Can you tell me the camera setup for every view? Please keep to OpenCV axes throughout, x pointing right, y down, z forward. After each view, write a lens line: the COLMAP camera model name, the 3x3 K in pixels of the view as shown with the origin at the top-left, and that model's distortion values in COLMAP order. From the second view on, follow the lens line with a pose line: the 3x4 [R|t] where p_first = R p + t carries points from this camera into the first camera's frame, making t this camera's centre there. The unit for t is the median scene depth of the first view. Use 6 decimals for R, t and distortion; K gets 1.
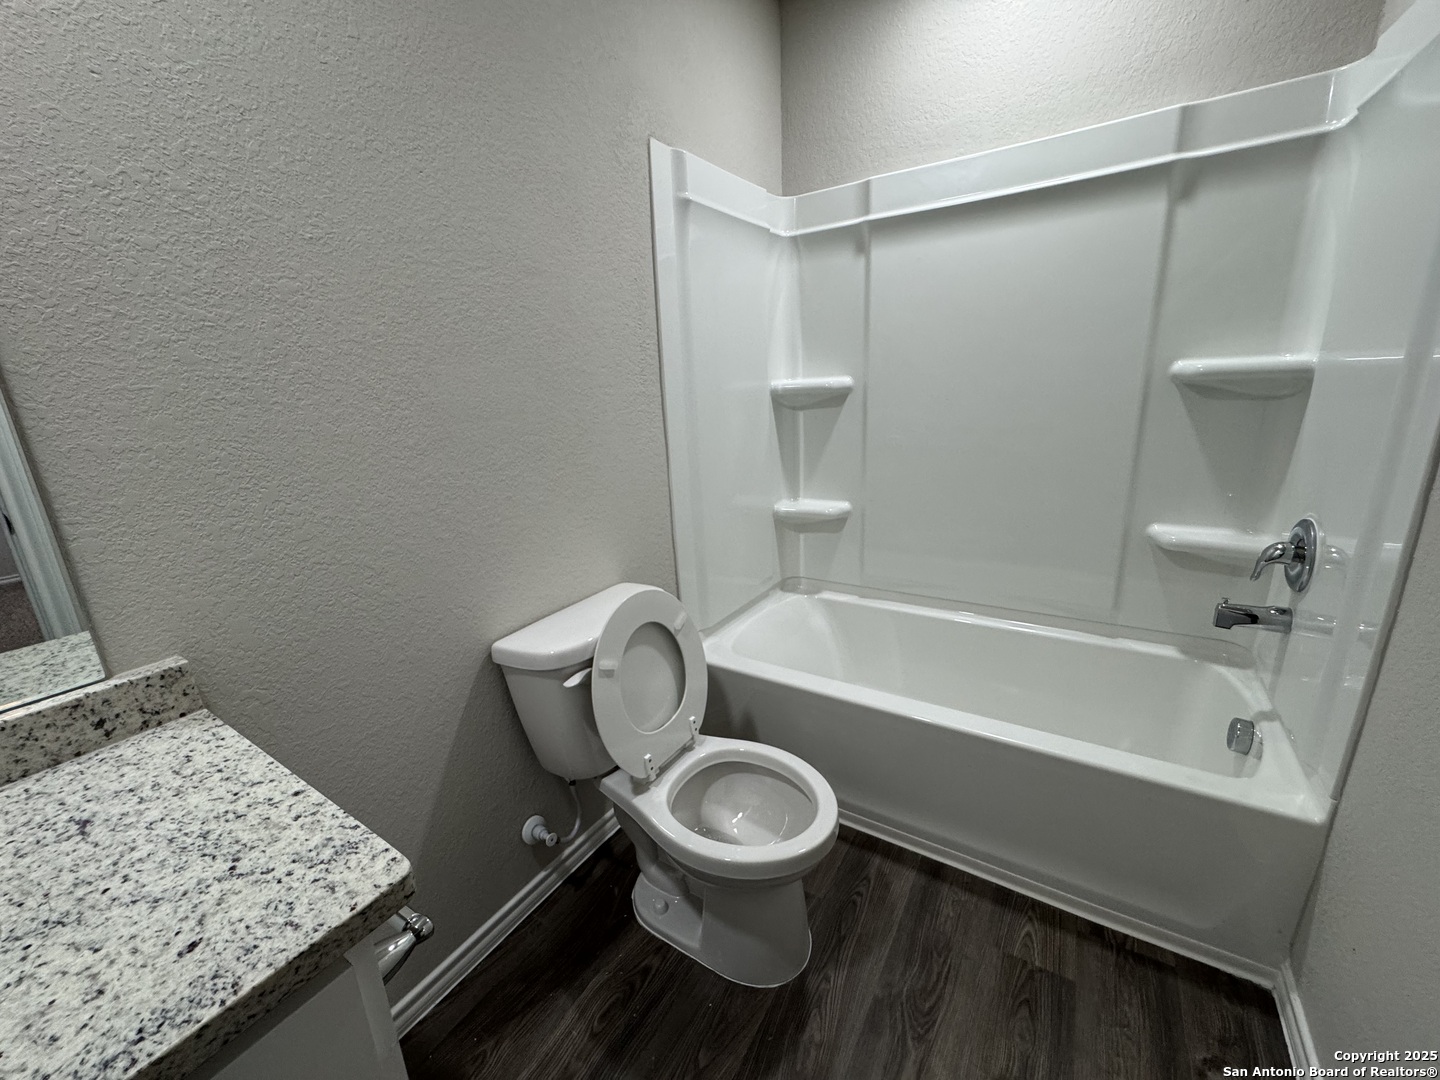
lens RADIAL K [[573.5, 0, 720.0], [0, 573.5, 540.0], [0, 0, 1]] dist [-0.000954, -0.000289]
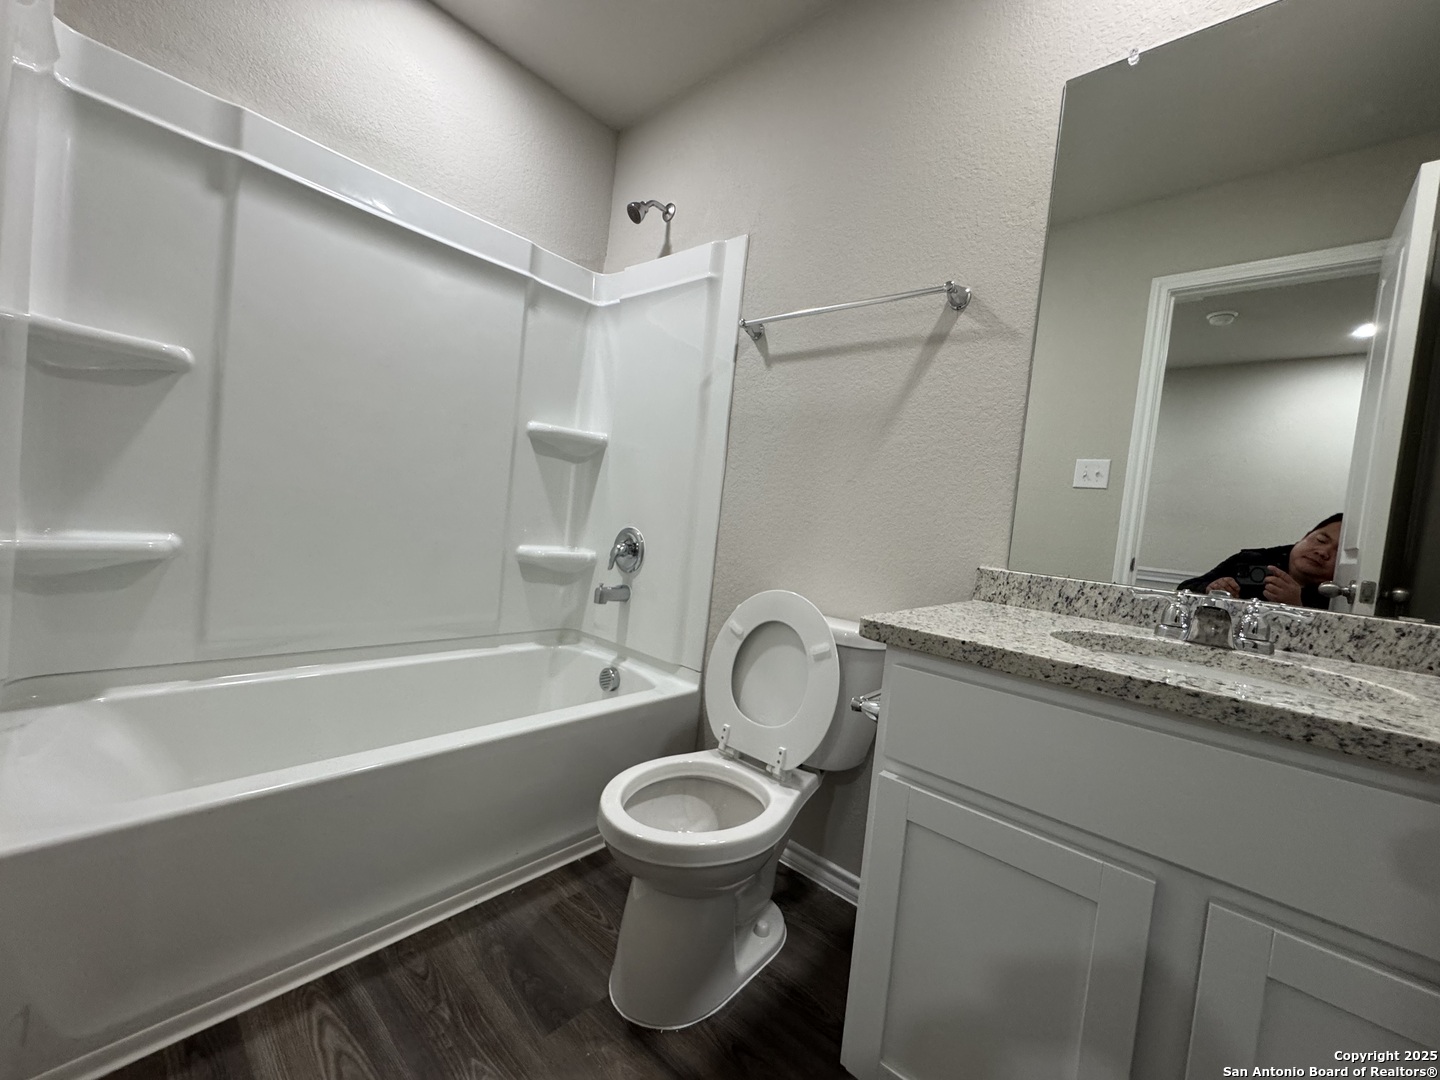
lens RADIAL K [[573.5, 0, 720.0], [0, 573.5, 540.0], [0, 0, 1]] dist [-0.000954, -0.000289]
pose [[0.150200, 0.015236, 0.988538, -0.431058], [0.148147, 0.988245, -0.037741, 0.073653], [-0.977493, 0.152118, 0.146177, 0.384541]]
